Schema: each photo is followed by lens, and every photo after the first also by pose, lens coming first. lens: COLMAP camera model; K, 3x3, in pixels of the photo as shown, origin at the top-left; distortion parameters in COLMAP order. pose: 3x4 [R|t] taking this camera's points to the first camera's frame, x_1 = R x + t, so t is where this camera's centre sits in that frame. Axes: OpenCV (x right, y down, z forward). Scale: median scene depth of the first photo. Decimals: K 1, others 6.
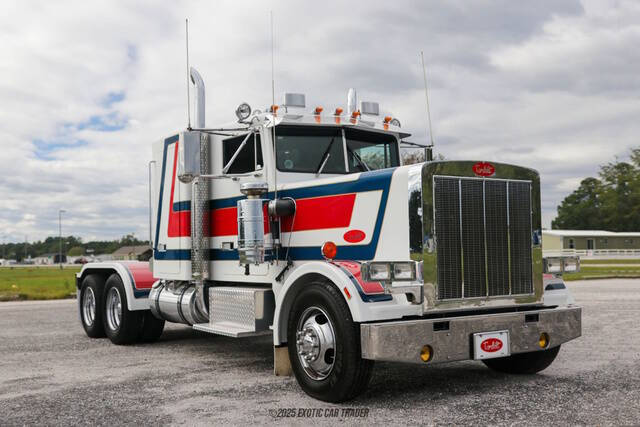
lens RADIAL K [[702.4, 0, 251.0], [0, 702.4, 243.1], [0, 0, 1]] dist [0.004490, 0.000000]
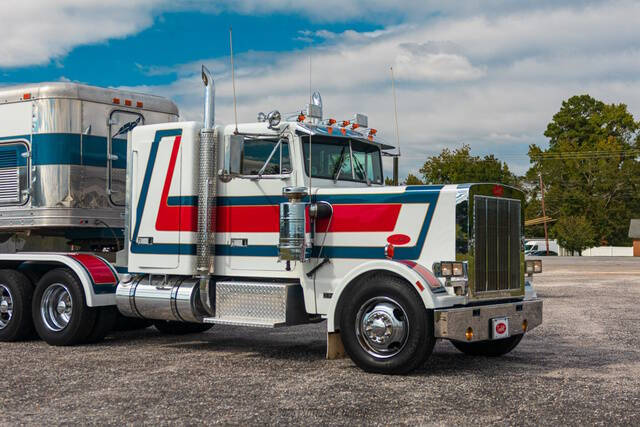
lens RADIAL K [[987.5, 0, 322.5], [0, 987.5, 216.9], [0, 0, 1]] dist [-0.061700, 0.000000]
pose [[0.907937, 0.040061, 0.417188, -0.607897], [-0.031265, 0.999122, -0.027897, 0.004035], [-0.417939, 0.012286, 0.908392, -0.435217]]
